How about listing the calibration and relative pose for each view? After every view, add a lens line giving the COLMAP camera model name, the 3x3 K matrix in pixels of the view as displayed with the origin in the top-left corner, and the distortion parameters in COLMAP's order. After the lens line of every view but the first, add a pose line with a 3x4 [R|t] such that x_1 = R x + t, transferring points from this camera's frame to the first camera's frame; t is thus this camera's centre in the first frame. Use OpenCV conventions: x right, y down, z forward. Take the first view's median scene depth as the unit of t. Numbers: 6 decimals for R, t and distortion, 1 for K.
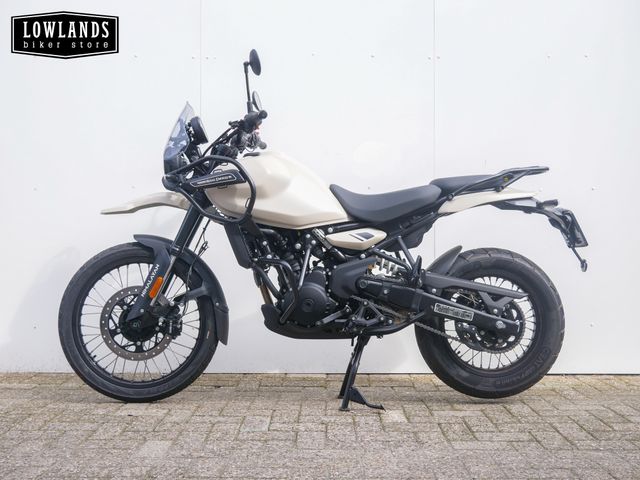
lens RADIAL K [[744.2, 0, 320.0], [0, 744.2, 240.0], [0, 0, 1]] dist [-0.011301, -0.010460]
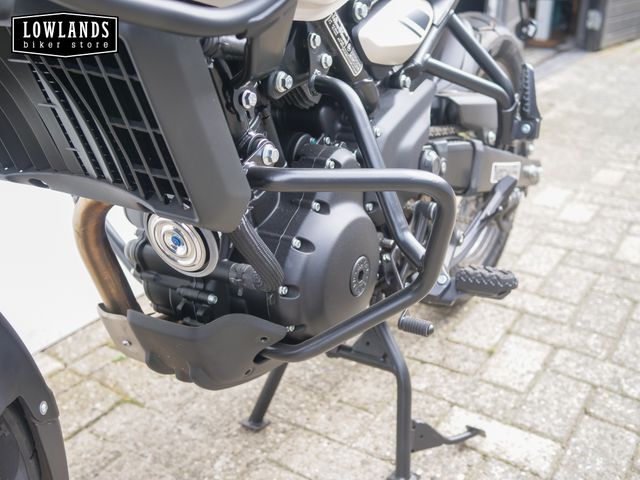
lens RADIAL K [[744.2, 0, 320.0], [0, 744.2, 240.0], [0, 0, 1]] dist [-0.011301, -0.010460]
pose [[0.542366, -0.327228, 0.773797, -0.251621], [-0.015217, 0.917053, 0.398474, -0.047240], [-0.840005, -0.227894, 0.492399, 0.846003]]
